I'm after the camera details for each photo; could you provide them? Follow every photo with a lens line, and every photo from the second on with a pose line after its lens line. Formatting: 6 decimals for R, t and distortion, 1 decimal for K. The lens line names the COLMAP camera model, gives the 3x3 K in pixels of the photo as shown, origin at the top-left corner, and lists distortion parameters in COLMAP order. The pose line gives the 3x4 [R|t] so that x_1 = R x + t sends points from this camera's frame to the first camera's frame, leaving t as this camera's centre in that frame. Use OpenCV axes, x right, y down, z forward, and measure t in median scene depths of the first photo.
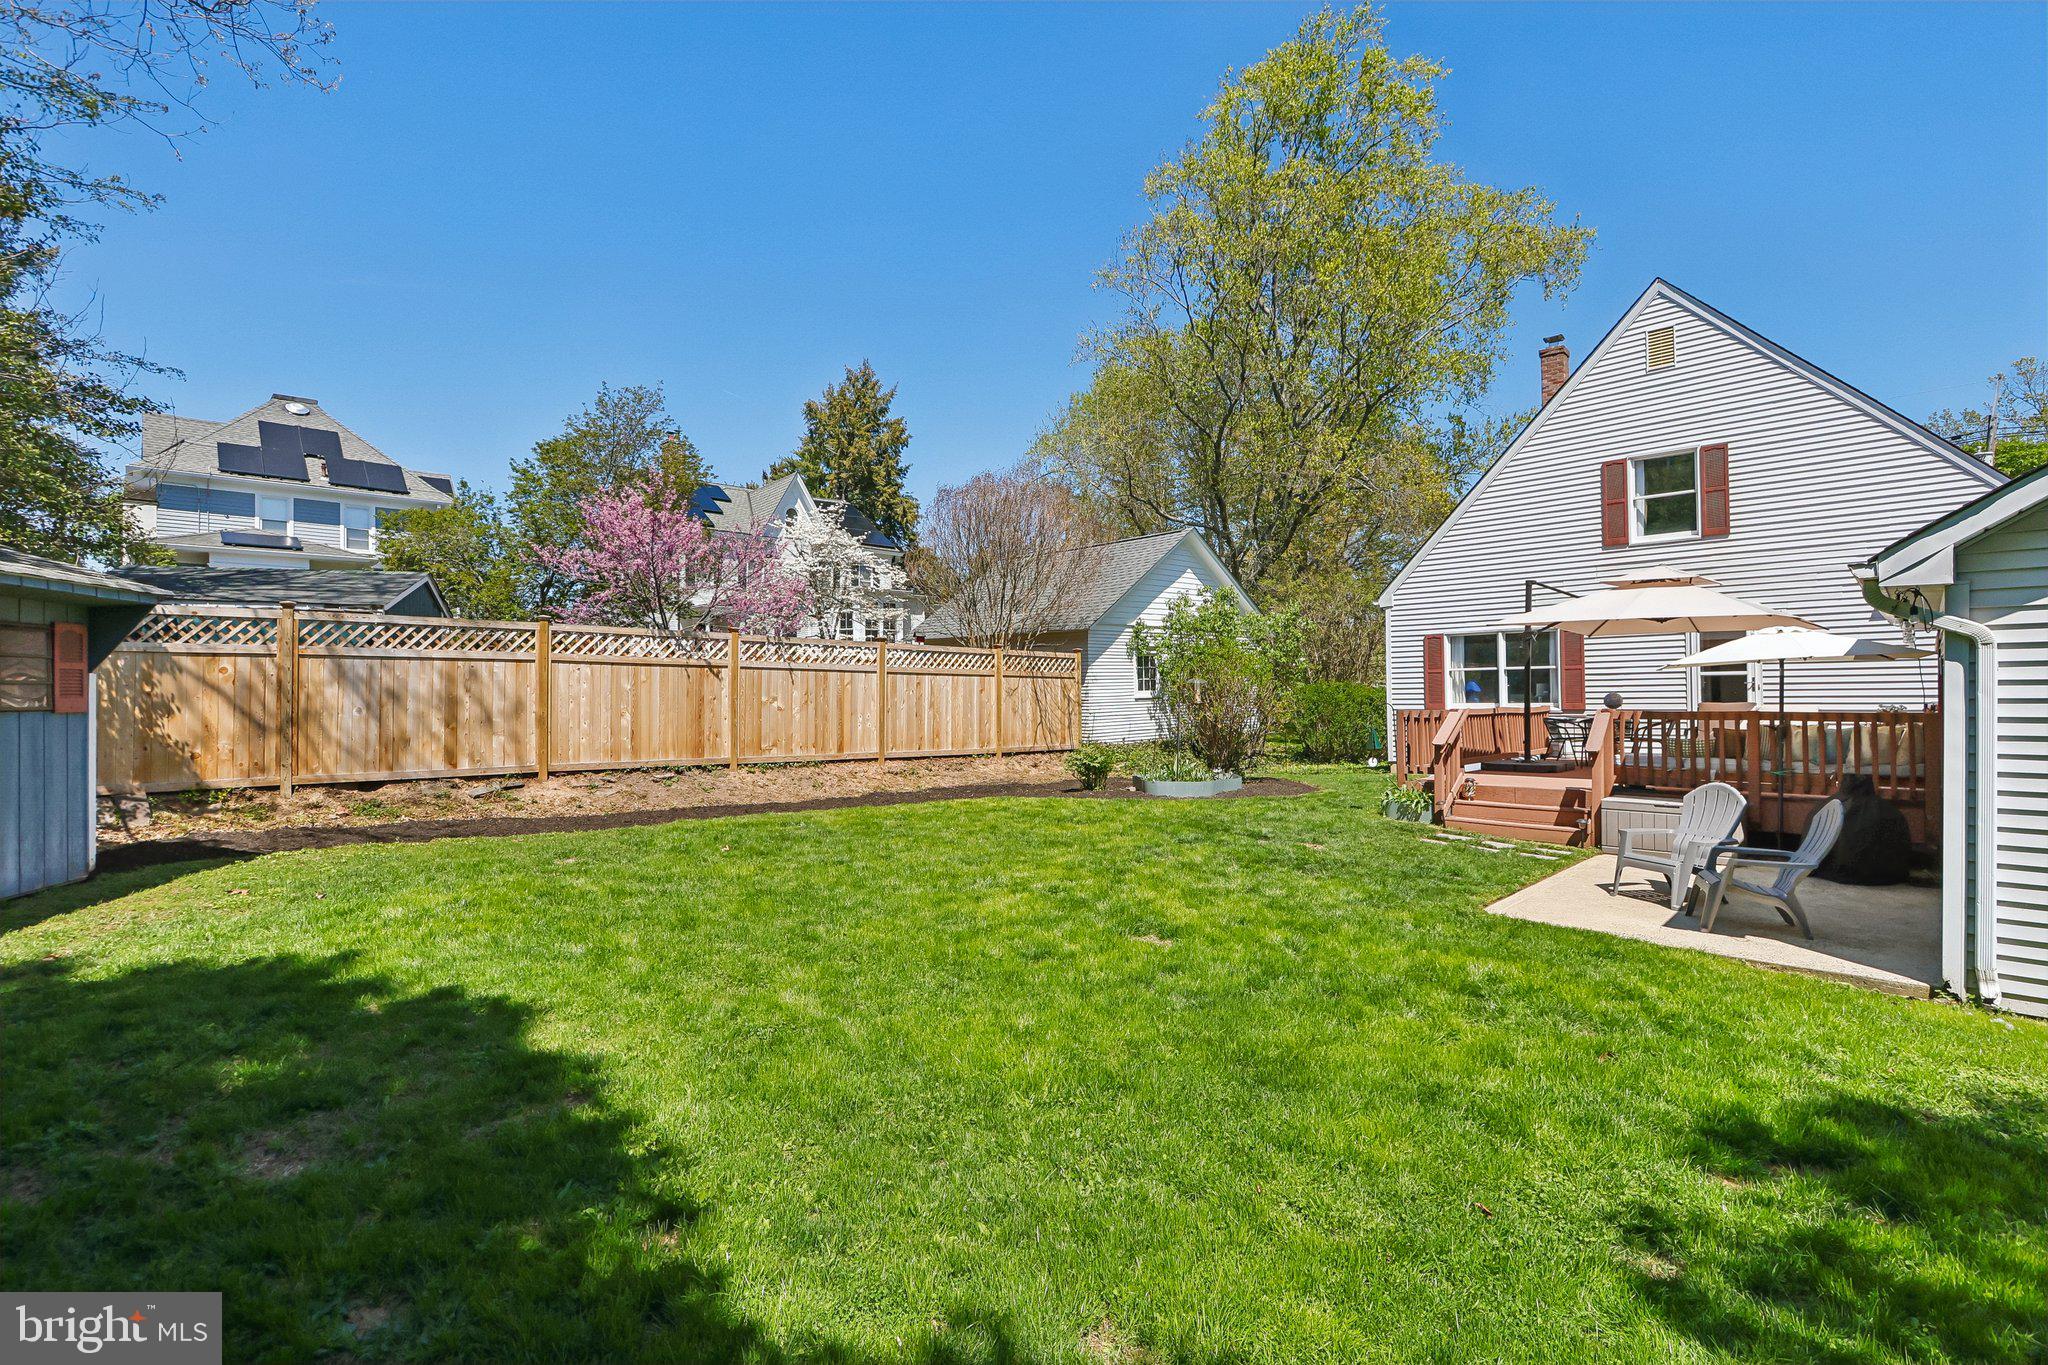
lens RADIAL K [[939.0, 0, 1016.8], [0, 939.0, 683.5], [0, 0, 1]] dist [-0.016779, 0.000119]
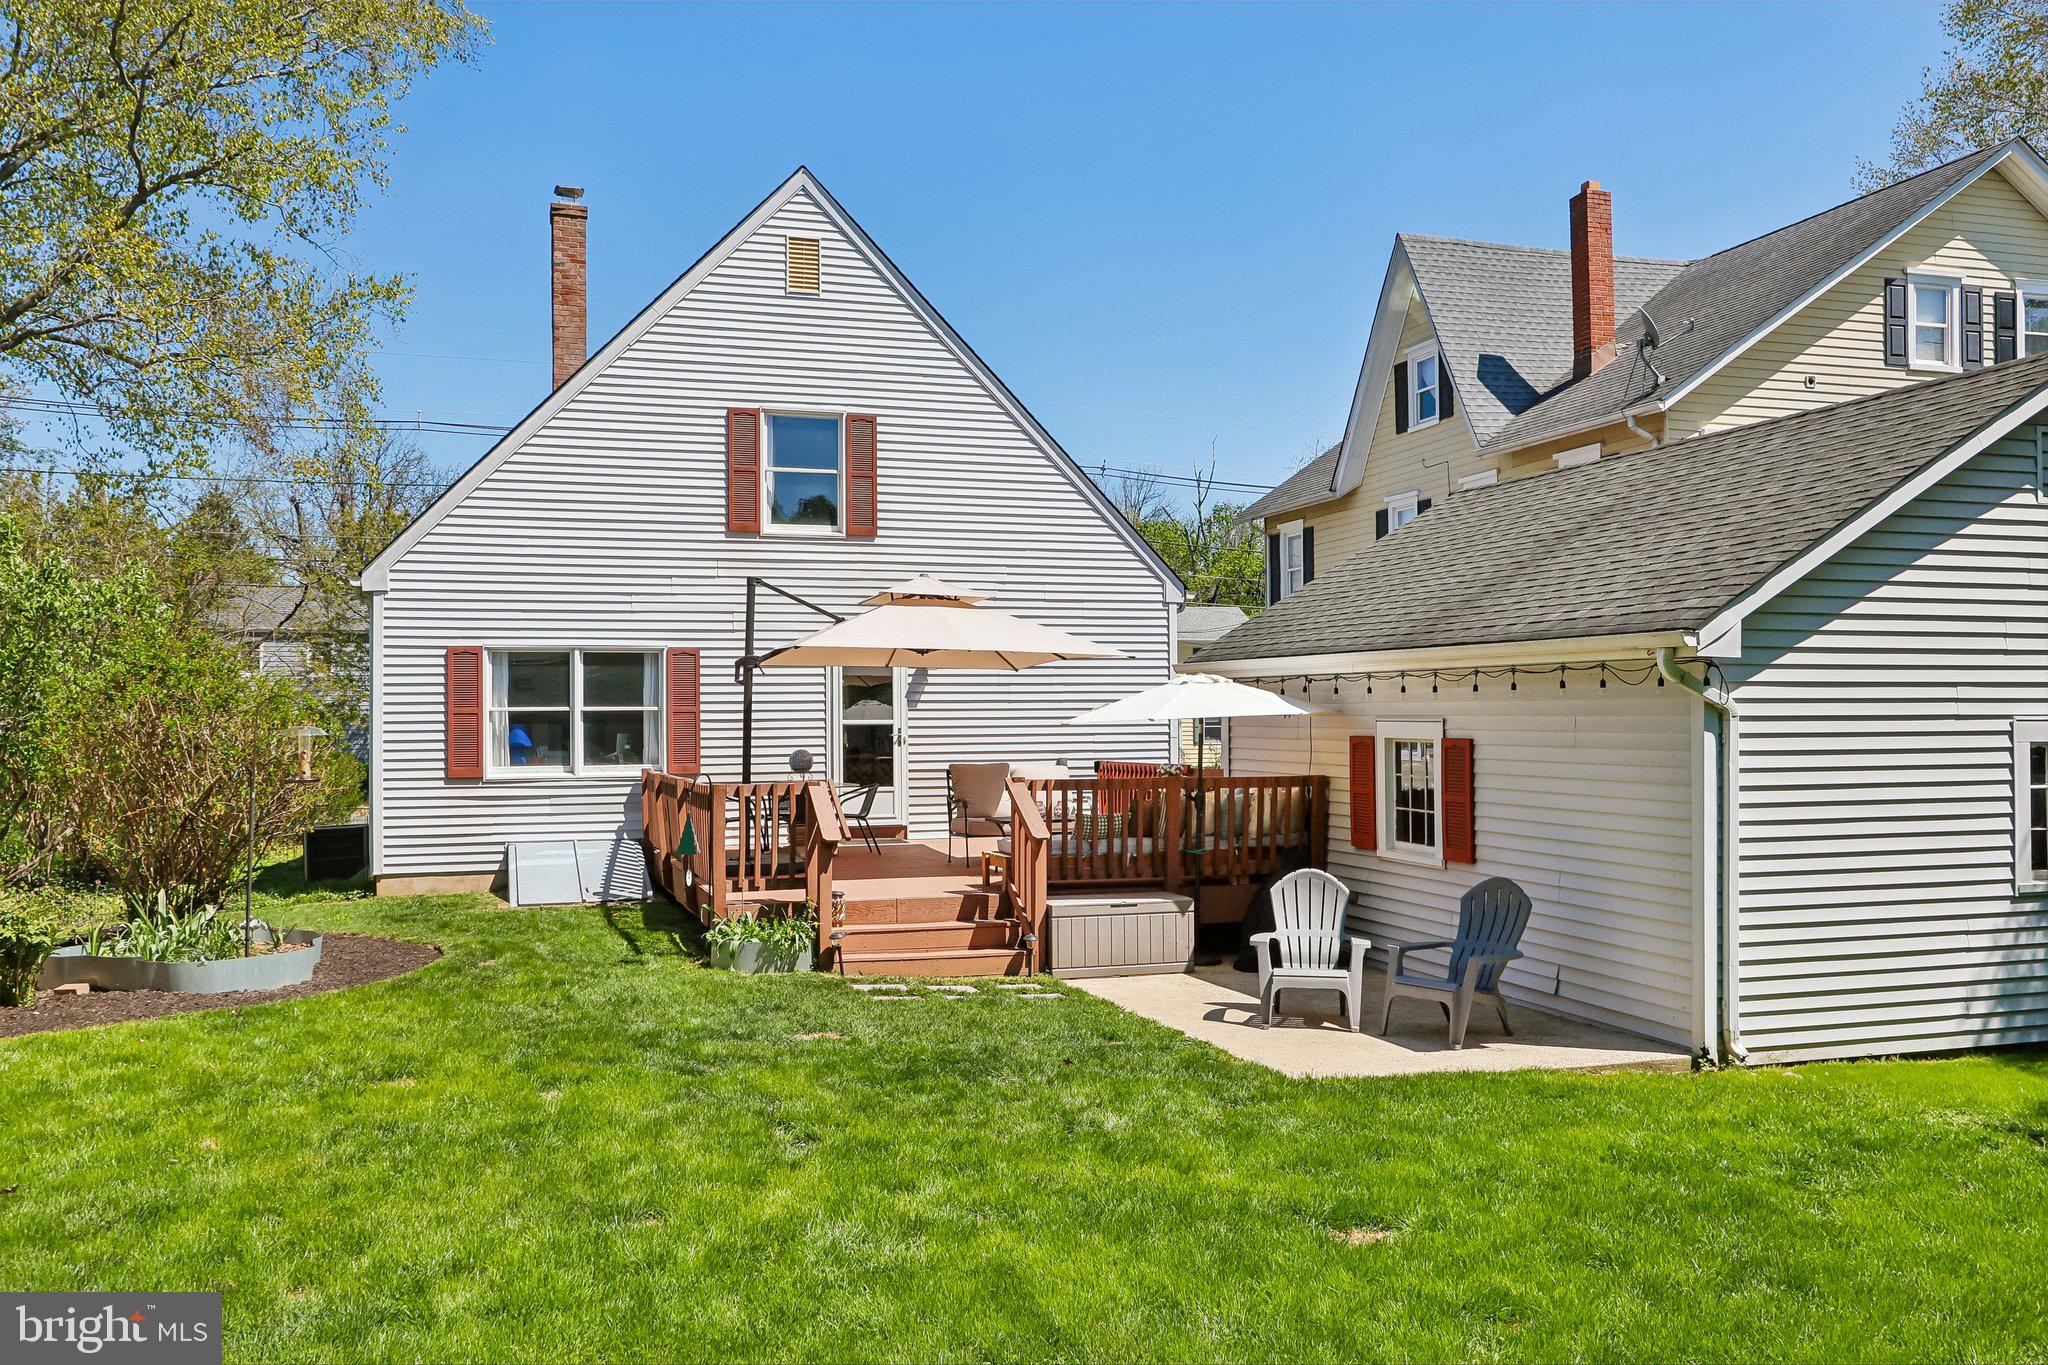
lens RADIAL K [[1591.6, 0, 1000.0], [0, 1591.6, 678.9], [0, 0, 1]] dist [-0.002256, 0.012569]
pose [[0.462743, 0.030794, 0.885958, -0.324579], [-0.009174, 0.999509, -0.029950, -0.008043], [-0.886445, 0.005732, 0.462798, 0.314369]]
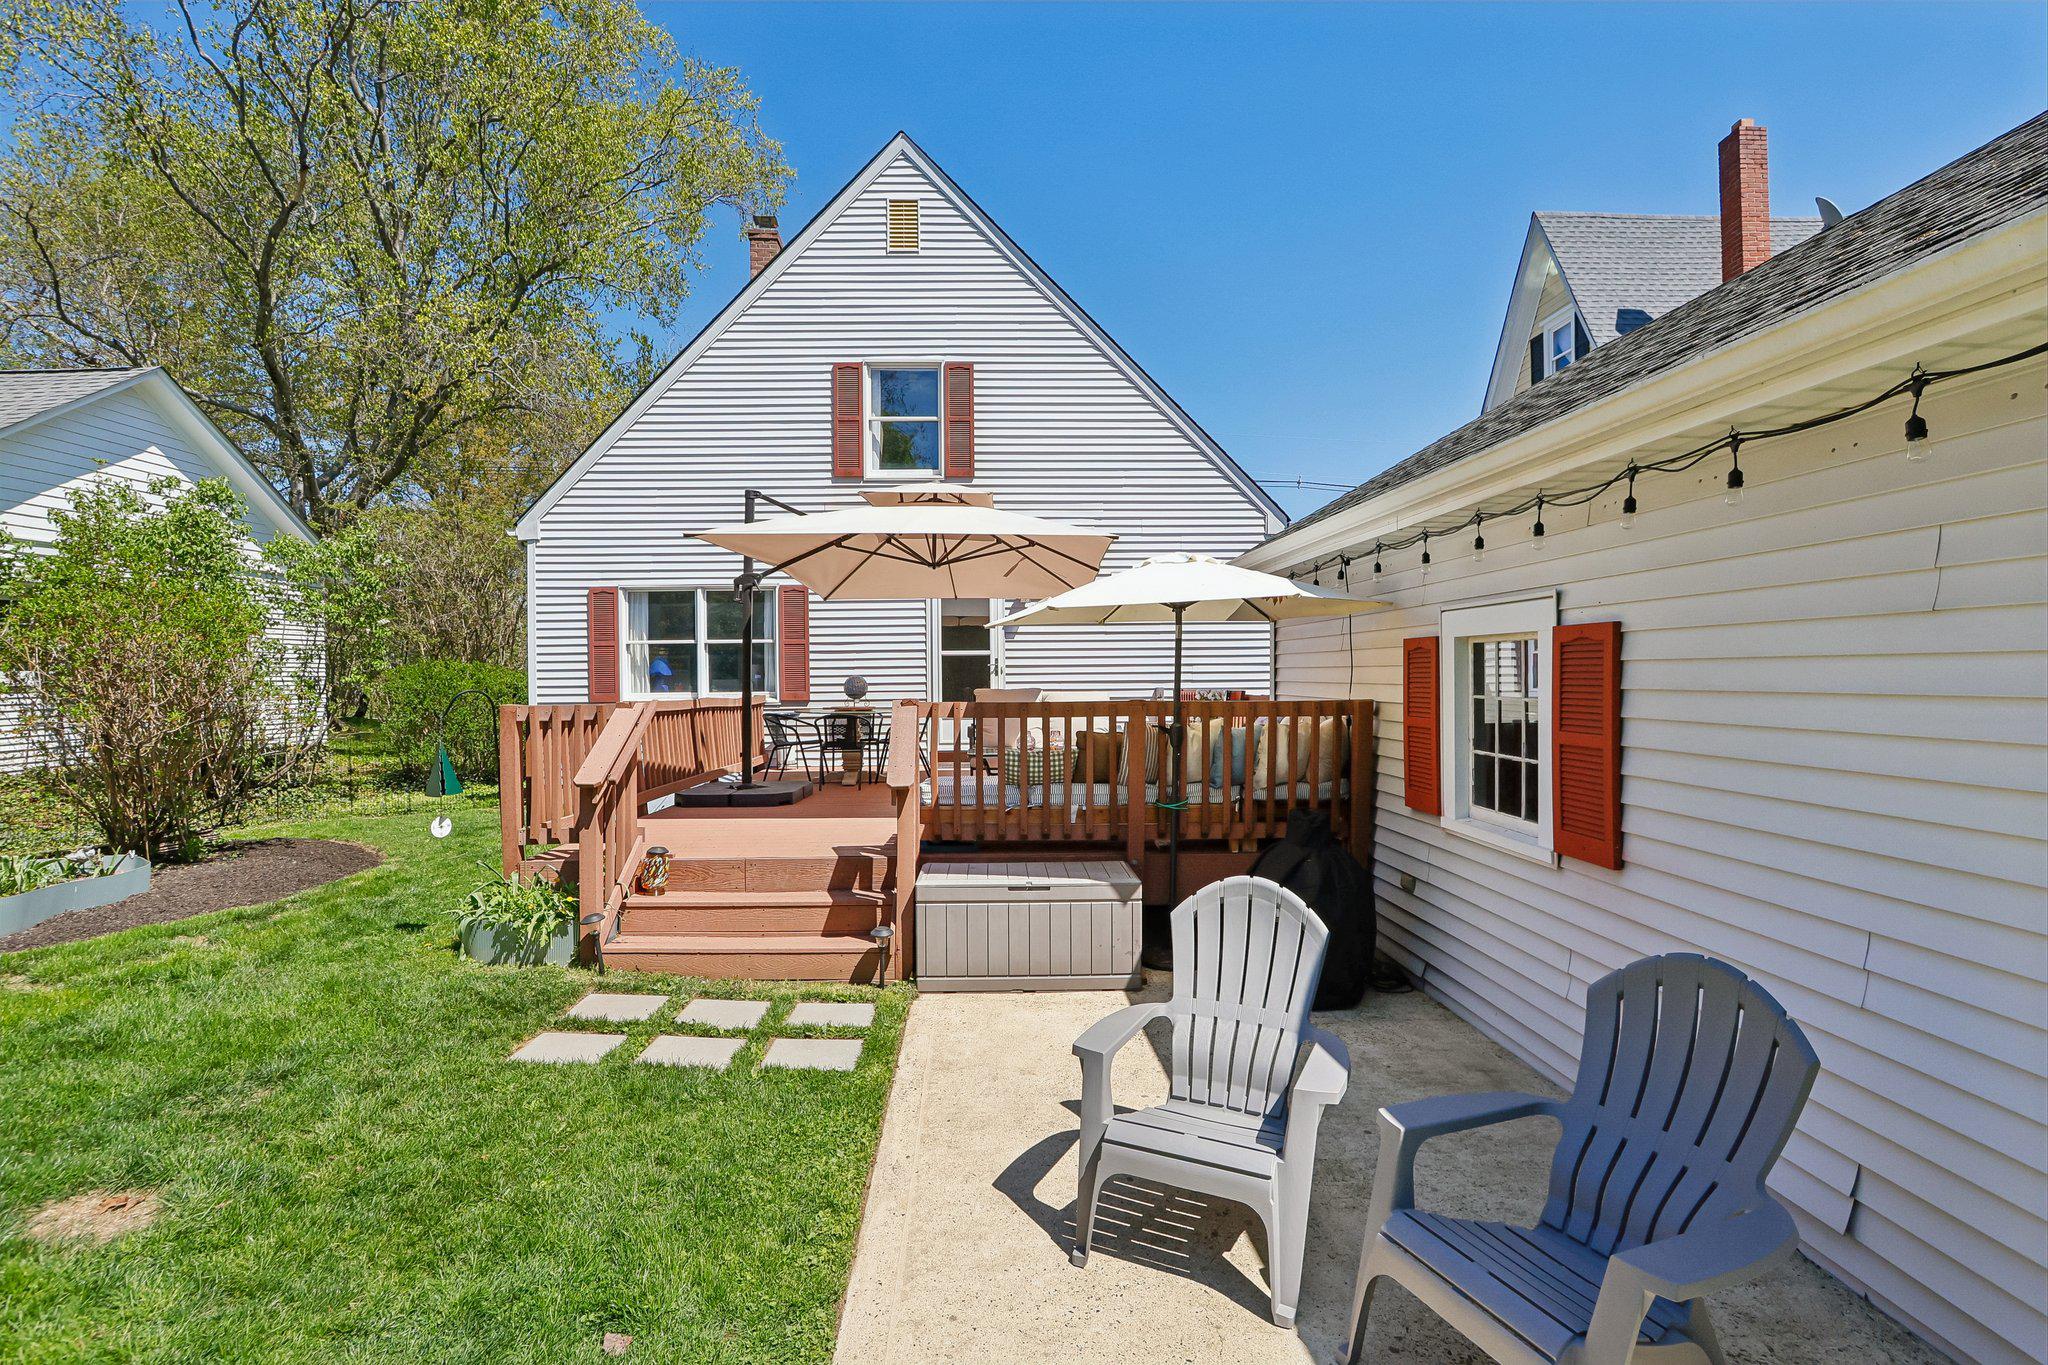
lens RADIAL K [[942.2, 0, 1009.3], [0, 942.2, 684.6], [0, 0, 1]] dist [-0.015002, 0.001373]
pose [[0.687835, 0.000921, 0.725866, 0.201923], [-0.007911, 0.999949, 0.006227, 0.010909], [-0.725824, -0.010025, 0.687808, 0.420075]]
